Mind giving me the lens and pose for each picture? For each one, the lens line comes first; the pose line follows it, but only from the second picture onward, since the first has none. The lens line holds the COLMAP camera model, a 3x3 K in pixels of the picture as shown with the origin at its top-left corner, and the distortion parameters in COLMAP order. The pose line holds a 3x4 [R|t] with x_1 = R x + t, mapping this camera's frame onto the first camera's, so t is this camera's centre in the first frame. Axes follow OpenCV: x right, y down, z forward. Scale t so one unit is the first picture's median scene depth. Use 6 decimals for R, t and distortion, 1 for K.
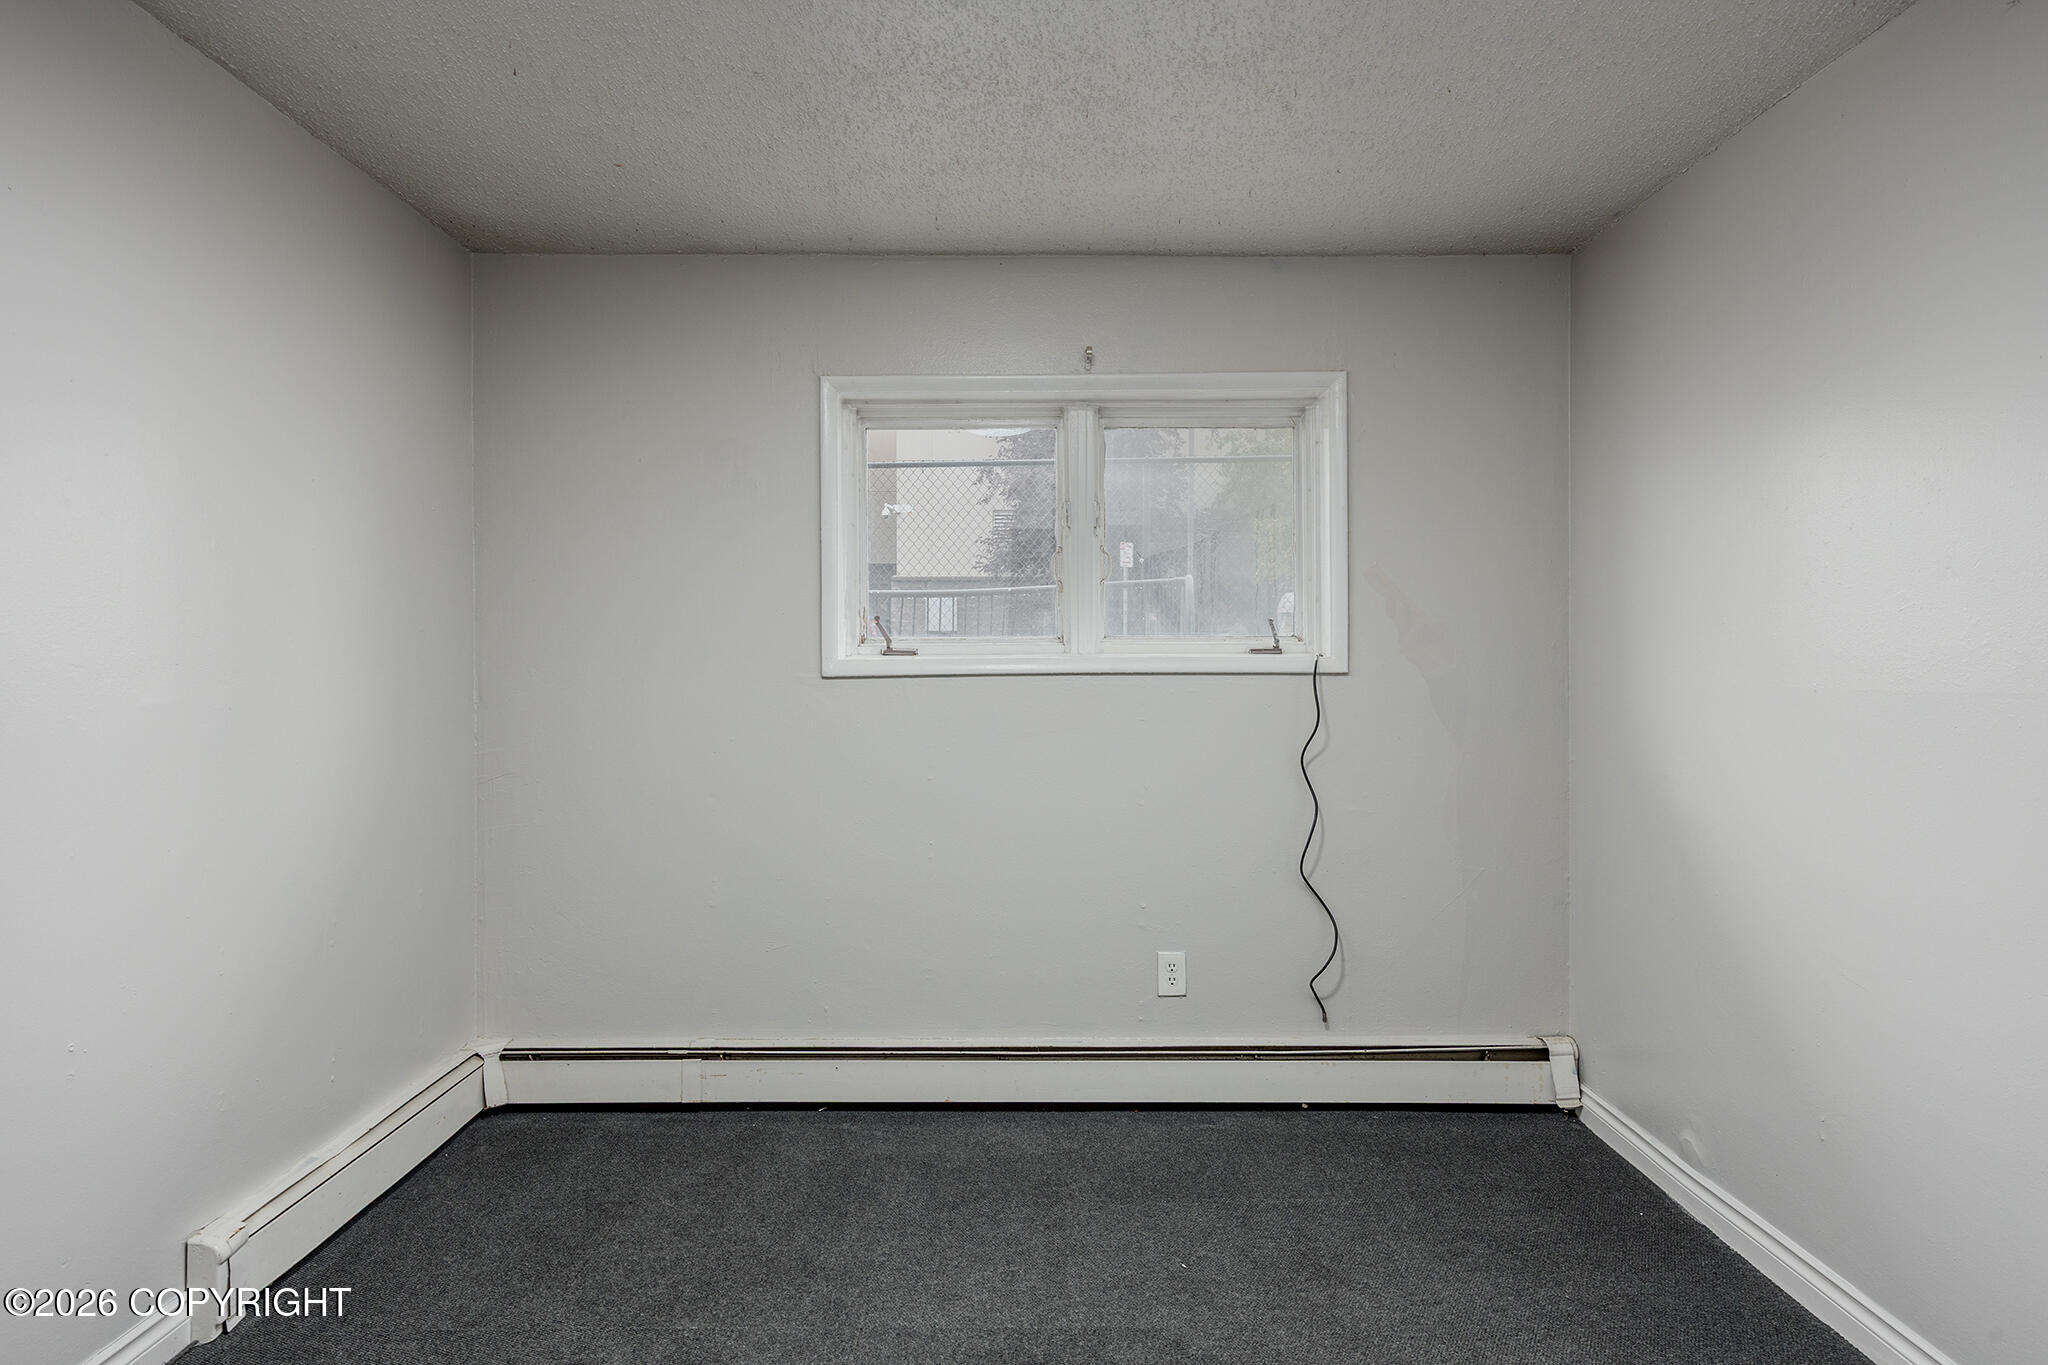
lens RADIAL K [[1348.0, 0, 1023.0], [0, 1348.0, 679.6], [0, 0, 1]] dist [-0.004198, 0.001118]
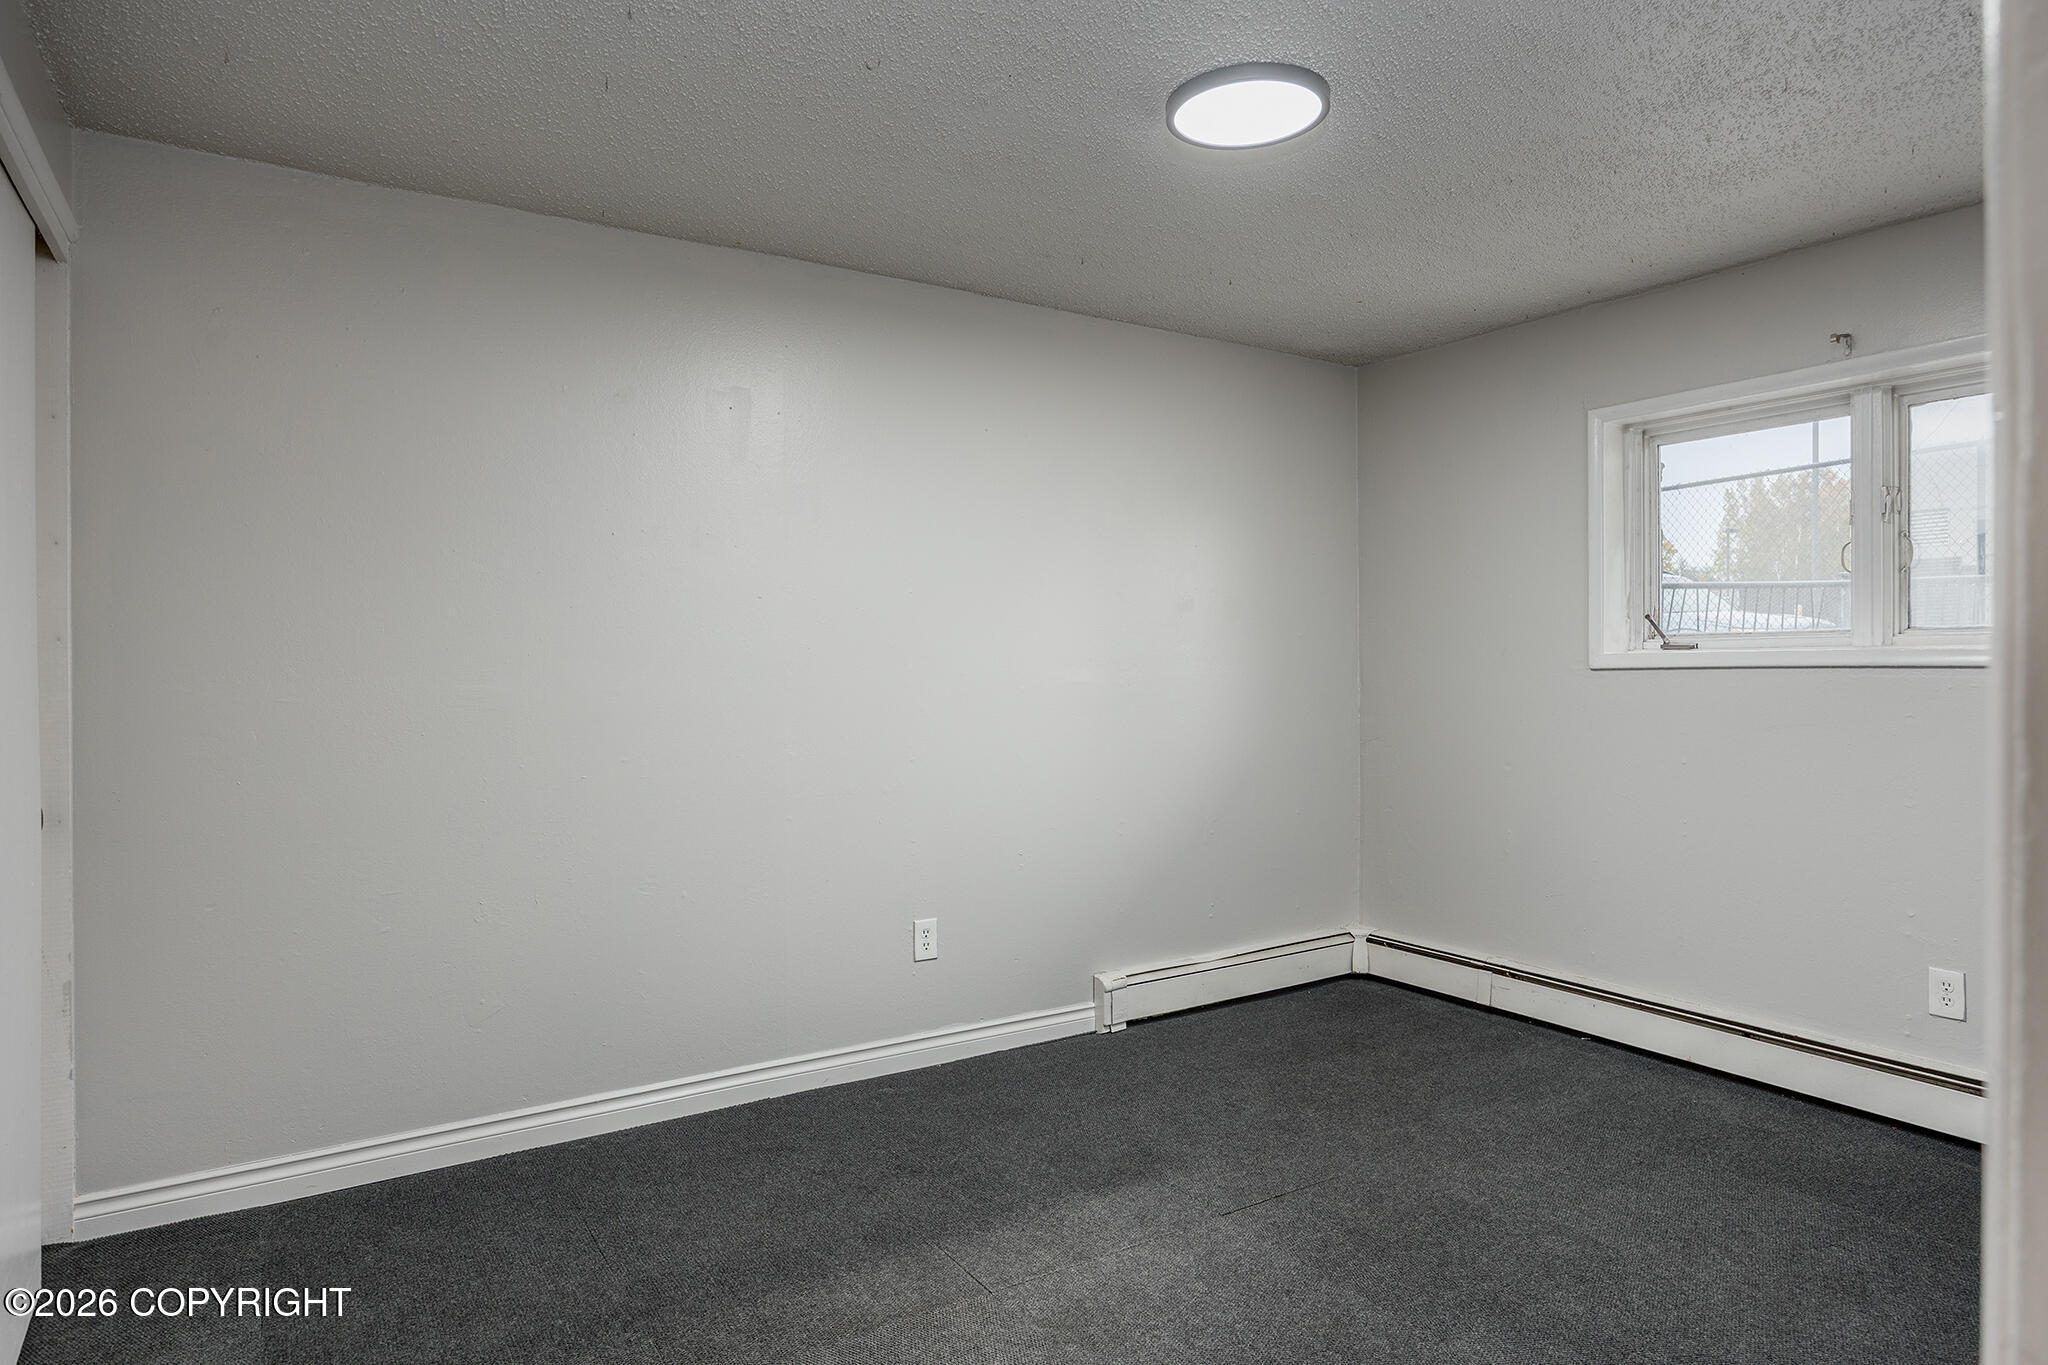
lens RADIAL K [[1223.6, 0, 1017.8], [0, 1223.6, 676.7], [0, 0, 1]] dist [-0.000725, 0.000272]
pose [[0.523653, 0.008942, -0.851885, 0.505669], [-0.000819, 0.999950, 0.009993, -0.005818], [0.851931, -0.004535, 0.523634, 0.024619]]
